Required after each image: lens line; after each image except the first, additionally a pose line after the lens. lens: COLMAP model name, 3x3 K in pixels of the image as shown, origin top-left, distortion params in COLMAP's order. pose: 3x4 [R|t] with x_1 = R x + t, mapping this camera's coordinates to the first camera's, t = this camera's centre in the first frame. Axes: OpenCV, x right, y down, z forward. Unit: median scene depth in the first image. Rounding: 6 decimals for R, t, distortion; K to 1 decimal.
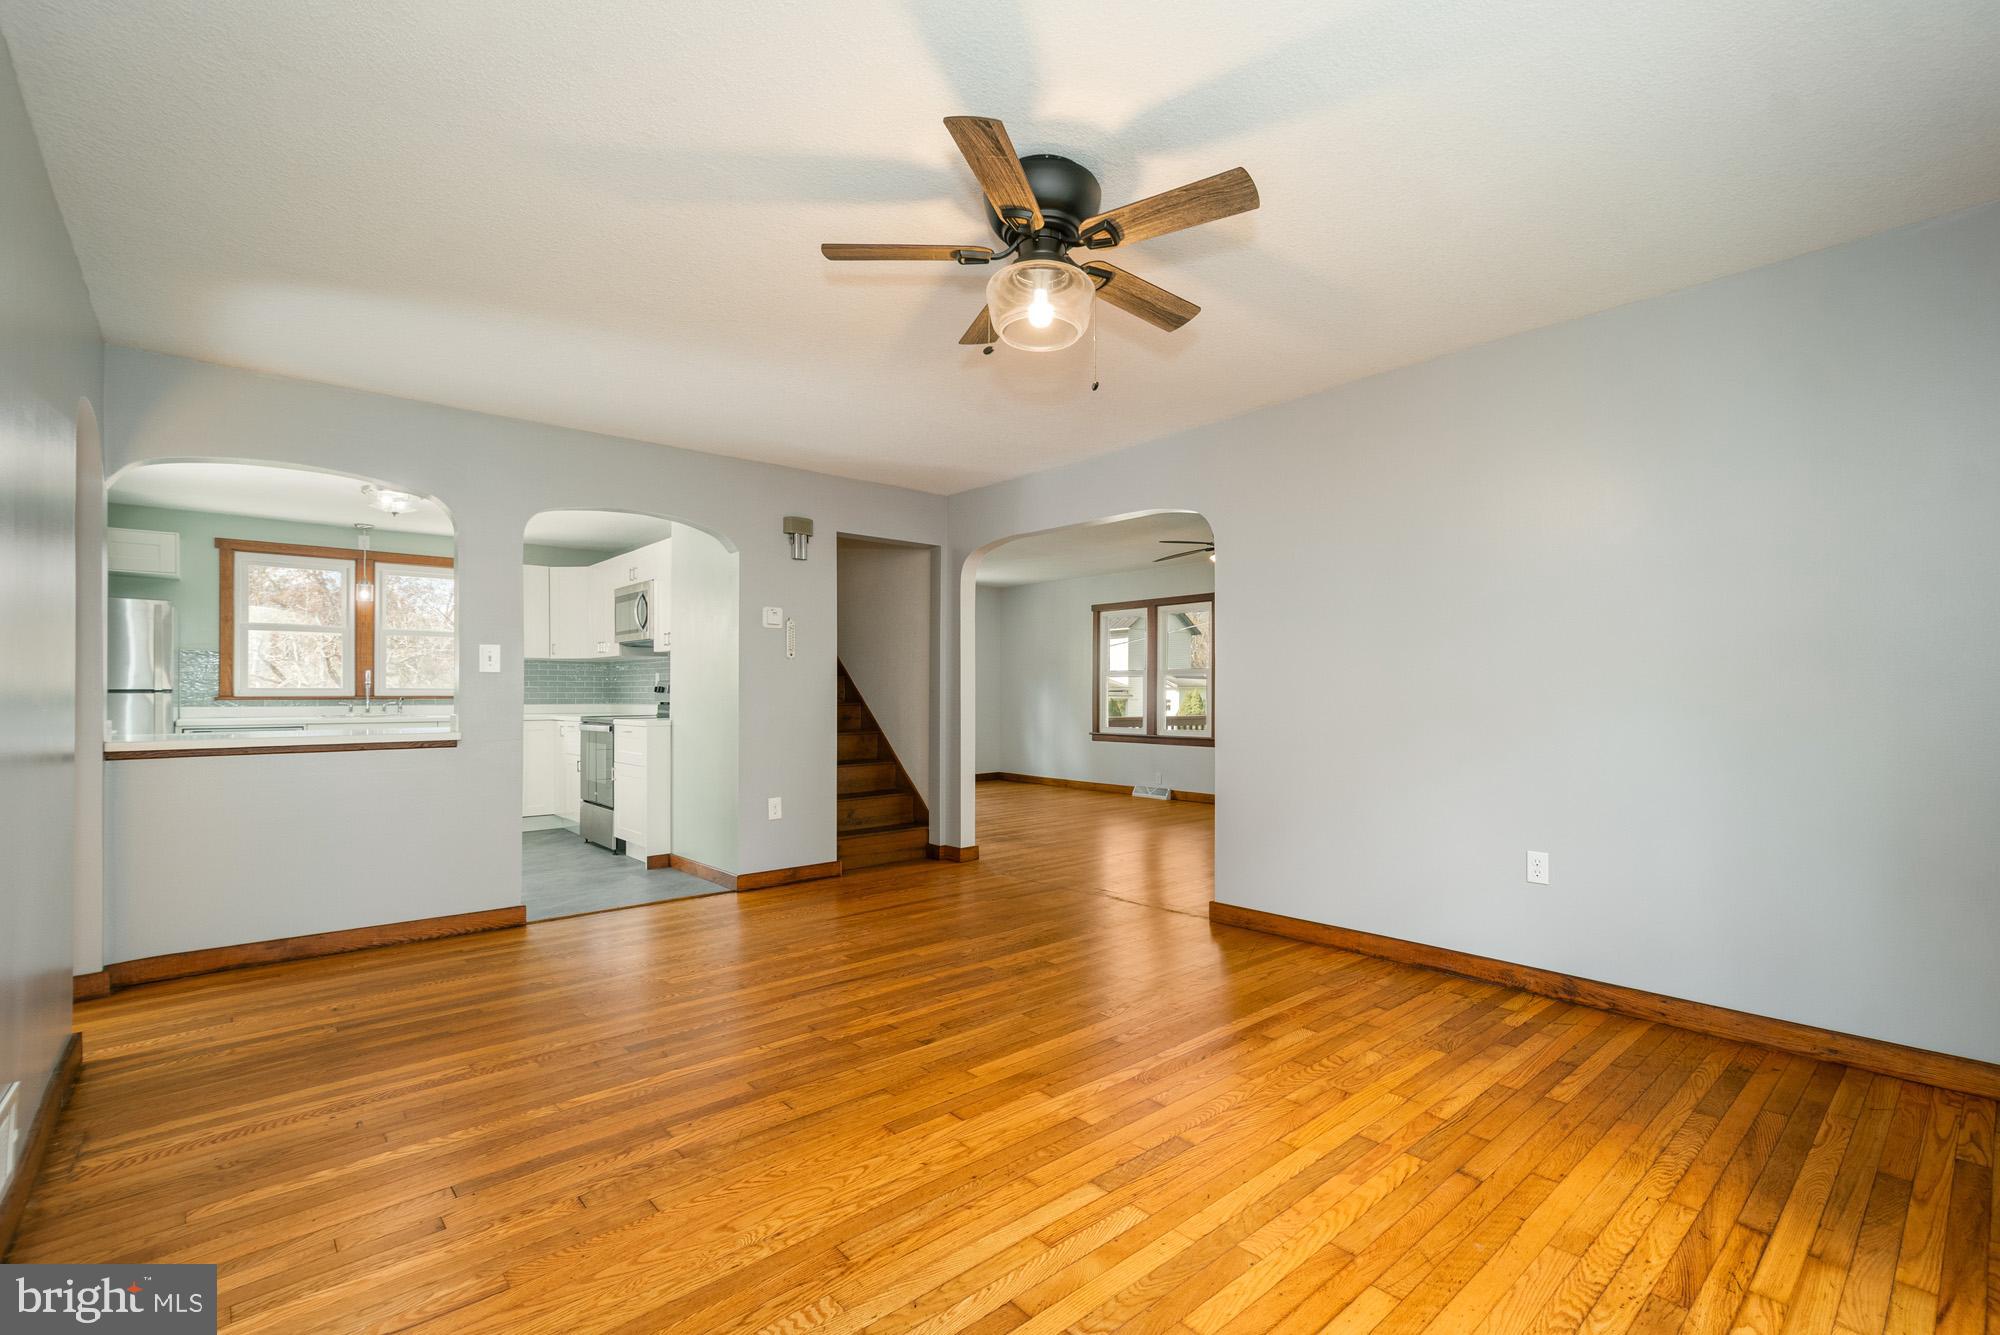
lens RADIAL K [[941.0, 0, 1021.7], [0, 941.0, 694.7], [0, 0, 1]] dist [0.016279, -0.000162]
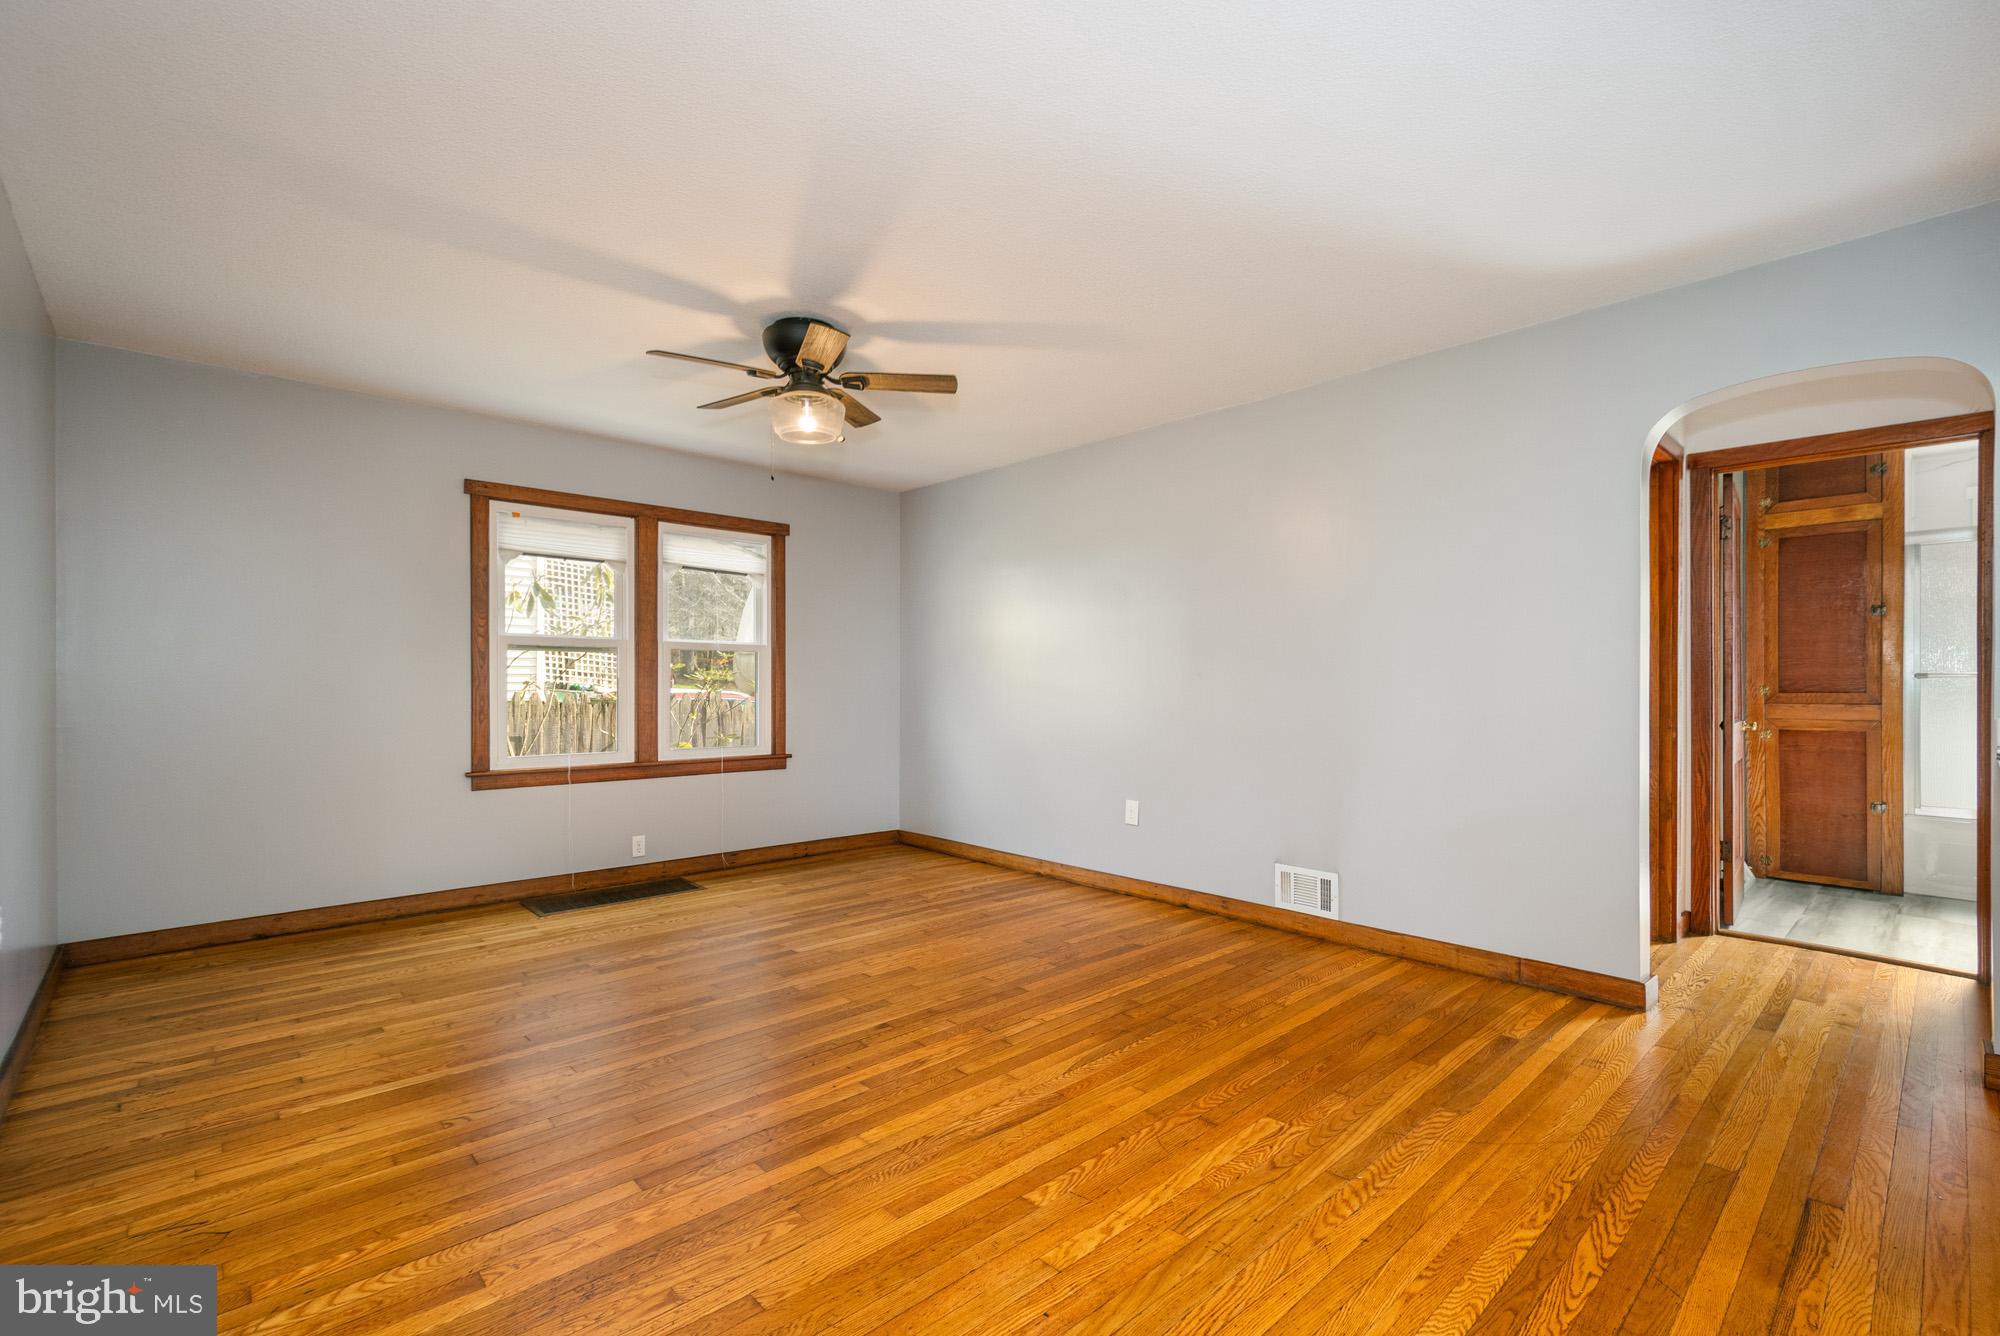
lens RADIAL K [[855.9, 0, 1064.0], [0, 855.9, 684.7], [0, 0, 1]] dist [0.011149, -0.000016]
pose [[-0.996745, 0.000851, -0.080616, -0.197467], [0.001135, 0.999993, -0.003488, 0.001241], [0.080612, -0.003568, -0.996739, 1.736498]]
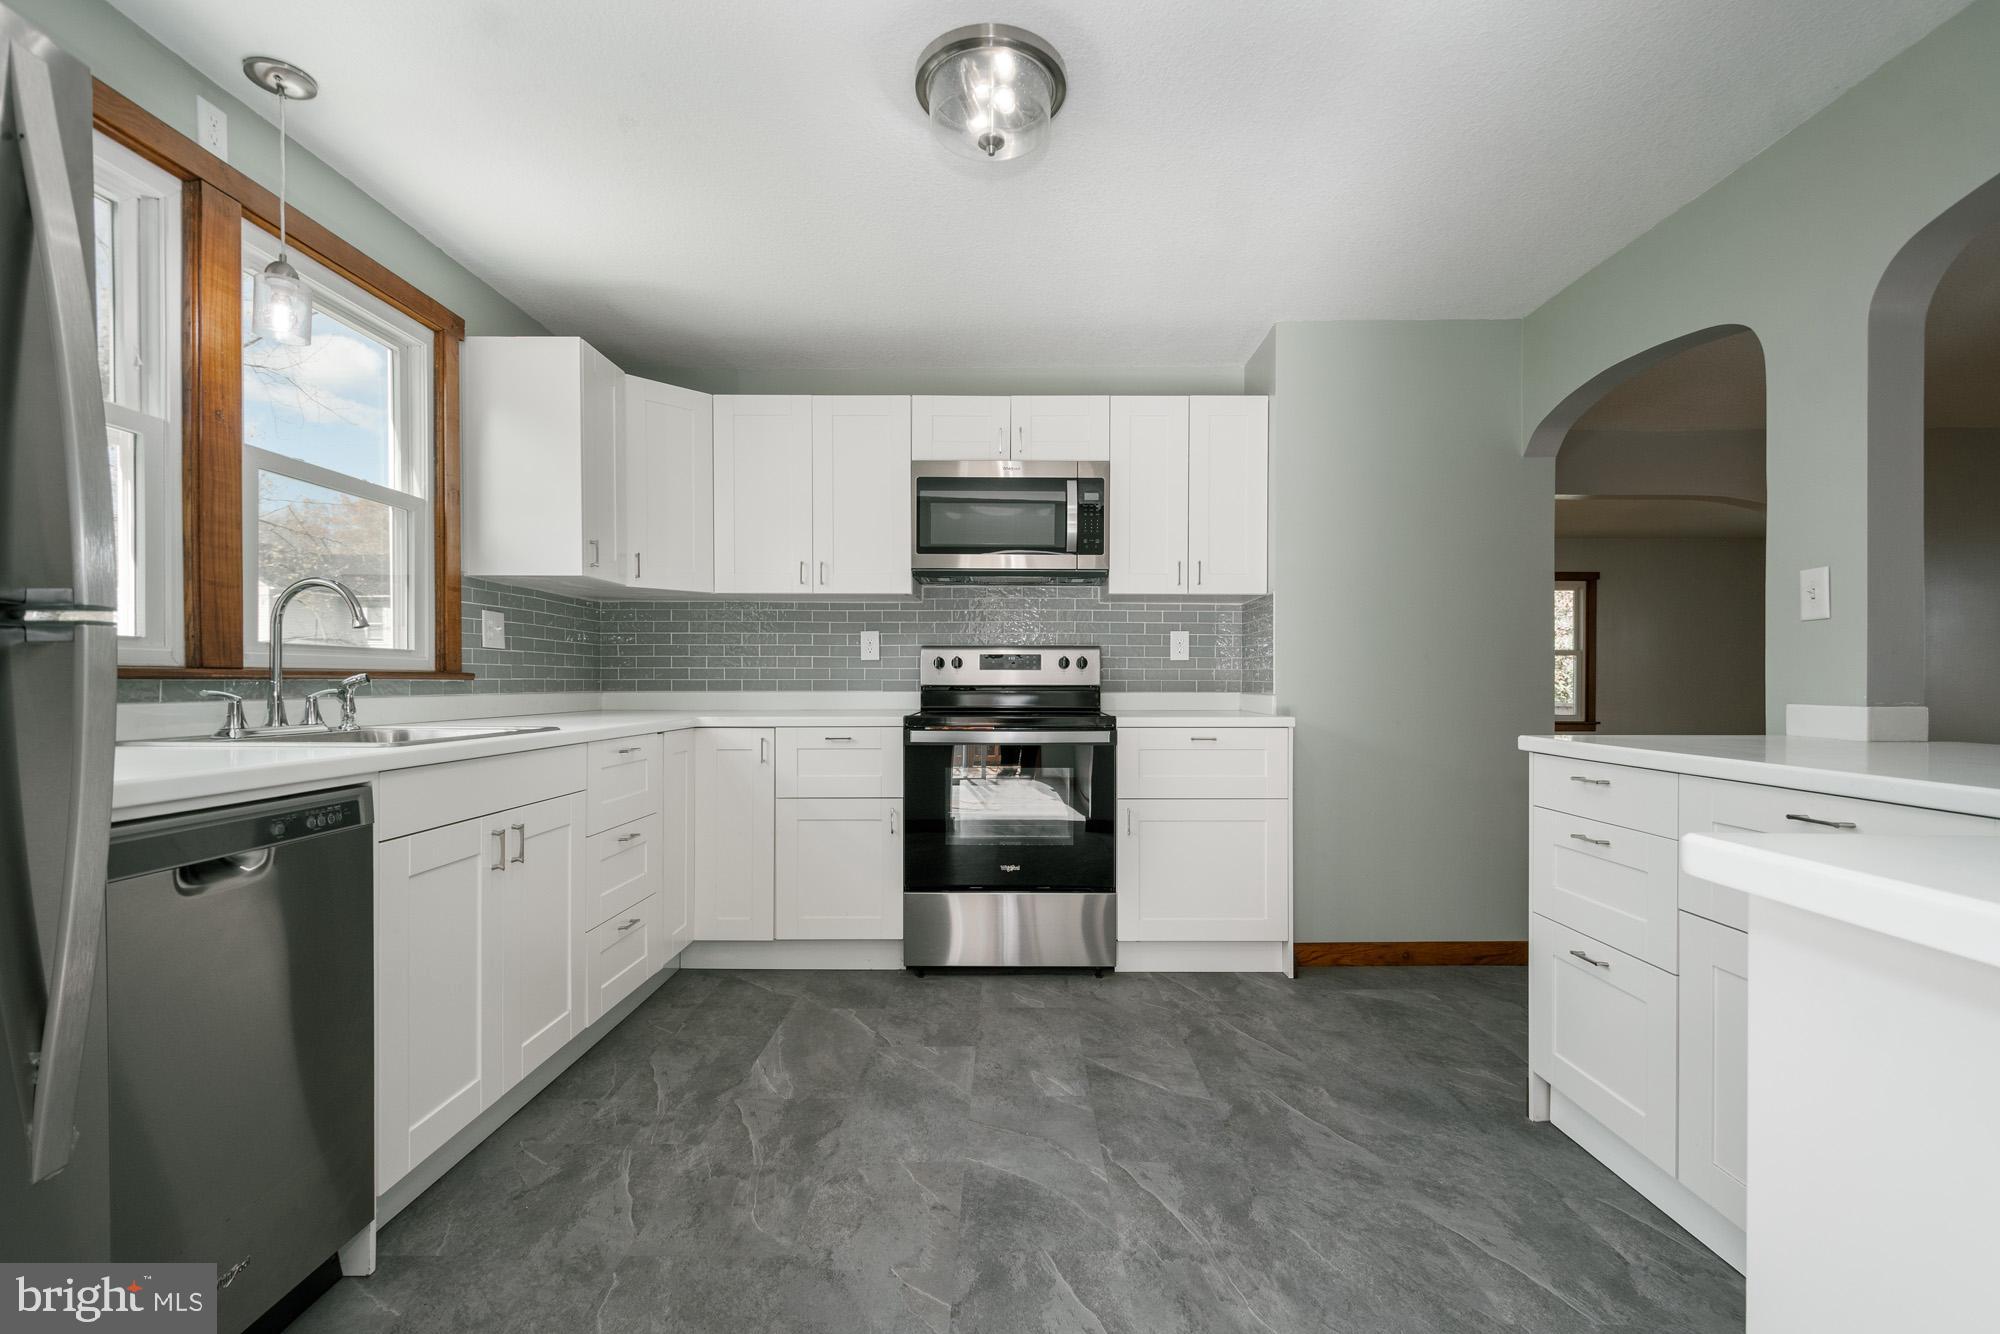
lens RADIAL K [[892.1, 0, 1015.6], [0, 892.1, 684.7], [0, 0, 1]] dist [0.006838, -0.000418]
pose [[0.644911, -0.002176, 0.764255, -1.633488], [-0.002039, 0.999987, 0.004568, 0.009569], [-0.764255, -0.004504, 0.644898, 1.406314]]
